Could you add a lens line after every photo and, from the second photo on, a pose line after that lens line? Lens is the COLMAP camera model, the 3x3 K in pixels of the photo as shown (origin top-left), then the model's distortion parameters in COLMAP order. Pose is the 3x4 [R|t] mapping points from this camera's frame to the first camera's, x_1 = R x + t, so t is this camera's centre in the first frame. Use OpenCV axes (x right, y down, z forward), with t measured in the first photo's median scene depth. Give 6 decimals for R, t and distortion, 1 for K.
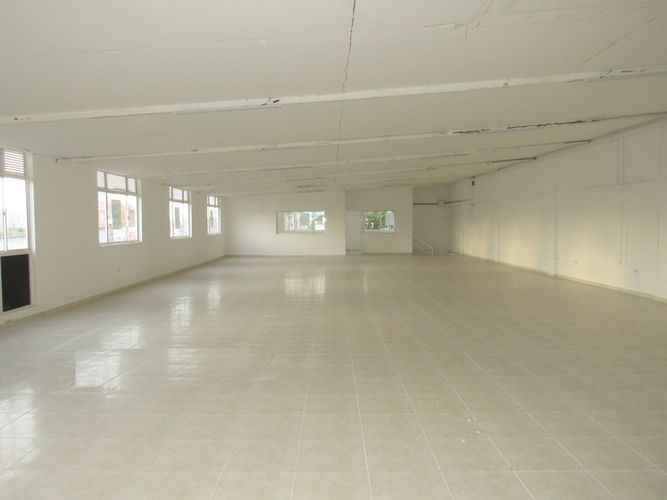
lens RADIAL K [[485.6, 0, 329.2], [0, 485.6, 248.1], [0, 0, 1]] dist [-0.014536, 0.000903]
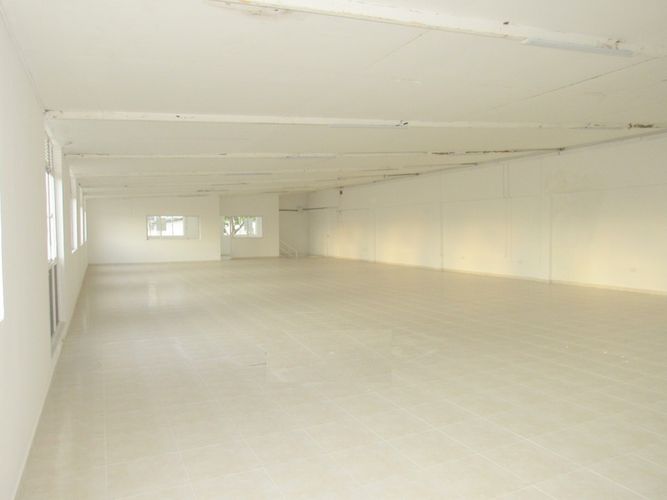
lens RADIAL K [[485.6, 0, 327.7], [0, 485.6, 251.7], [0, 0, 1]] dist [-0.014536, 0.000903]
pose [[0.904504, -0.021138, 0.425940, -0.250760], [0.023839, 0.999715, -0.001012, 0.004281], [-0.425797, 0.011070, 0.904751, -0.003877]]
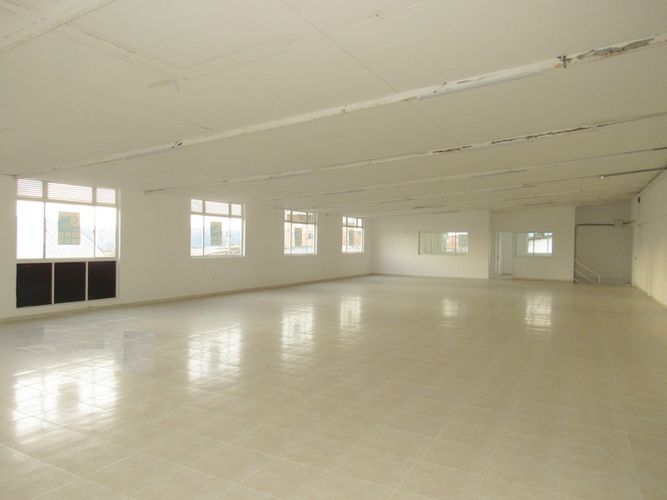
lens RADIAL K [[485.6, 0, 327.9], [0, 485.6, 245.0], [0, 0, 1]] dist [-0.014536, 0.000903]
pose [[0.883107, 0.019816, -0.468752, 0.256103], [-0.042462, 0.998383, -0.037792, -0.003024], [0.467246, 0.053278, 0.882521, 0.025050]]
